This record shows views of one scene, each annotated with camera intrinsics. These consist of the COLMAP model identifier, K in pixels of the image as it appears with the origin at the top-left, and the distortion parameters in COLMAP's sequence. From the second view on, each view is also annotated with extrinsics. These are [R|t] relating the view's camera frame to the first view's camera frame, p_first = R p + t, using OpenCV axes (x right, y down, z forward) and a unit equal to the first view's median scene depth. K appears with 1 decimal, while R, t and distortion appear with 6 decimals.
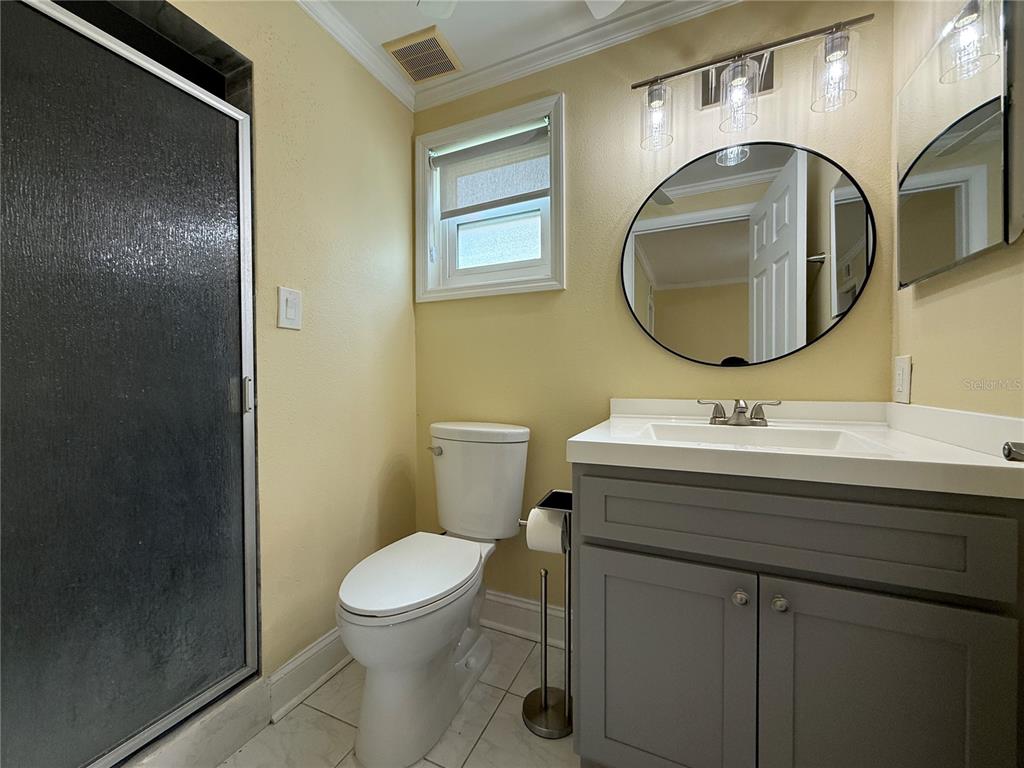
lens RADIAL K [[408.9, 0, 508.3], [0, 408.9, 383.4], [0, 0, 1]] dist [-0.000569, 0.000655]
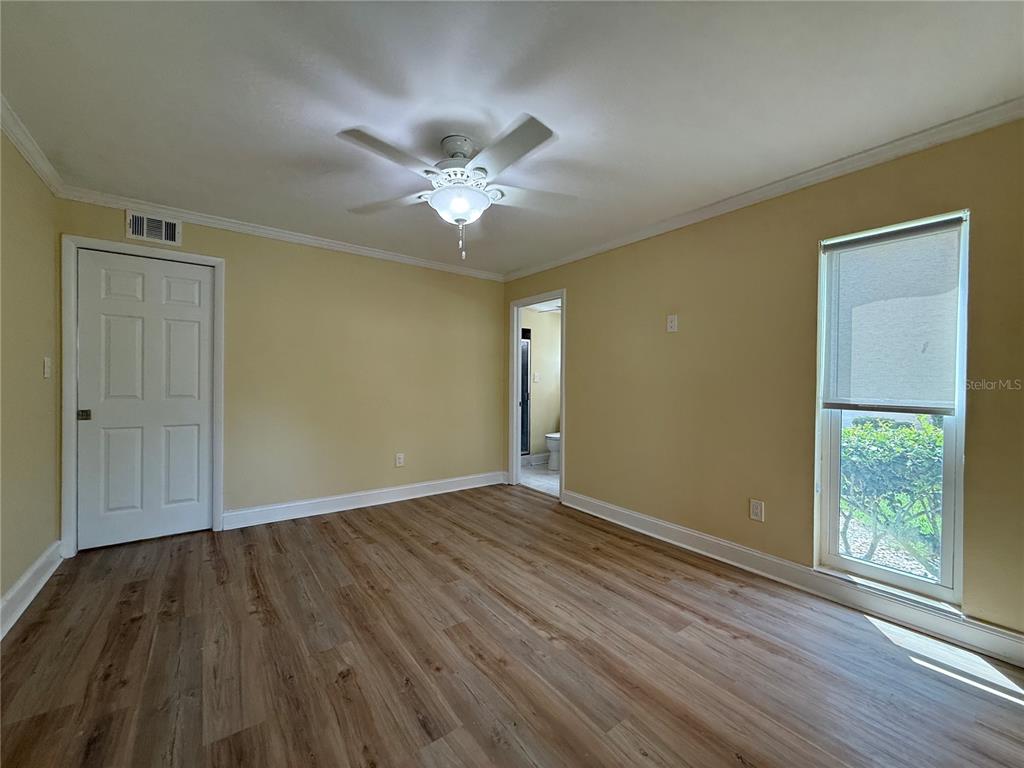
lens RADIAL K [[408.9, 0, 508.3], [0, 408.9, 383.4], [0, 0, 1]] dist [-0.000569, 0.000655]
pose [[0.882390, 0.016171, -0.470240, 1.378122], [-0.019529, 0.999807, -0.002263, -0.103209], [0.470113, 0.011180, 0.882536, -3.275850]]
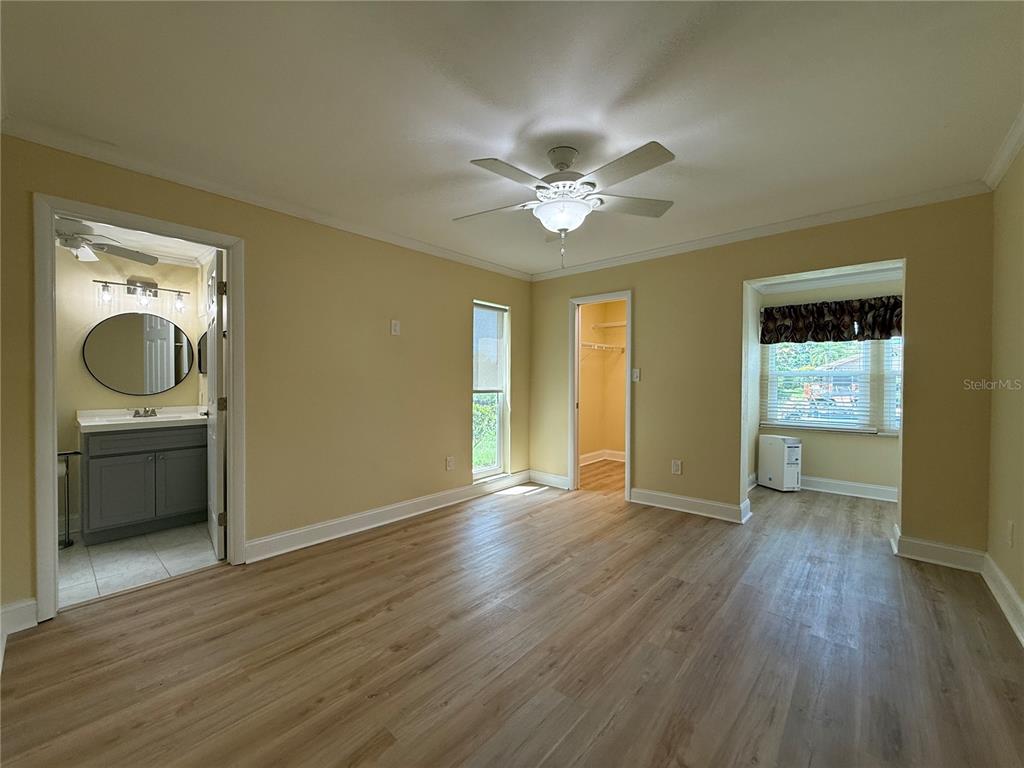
lens RADIAL K [[408.9, 0, 508.3], [0, 408.9, 383.4], [0, 0, 1]] dist [-0.000569, 0.000655]
pose [[0.284316, -0.005846, 0.958713, -1.400082], [0.009297, 0.999951, 0.003340, -0.111892], [-0.958686, 0.007964, 0.284357, -2.158542]]
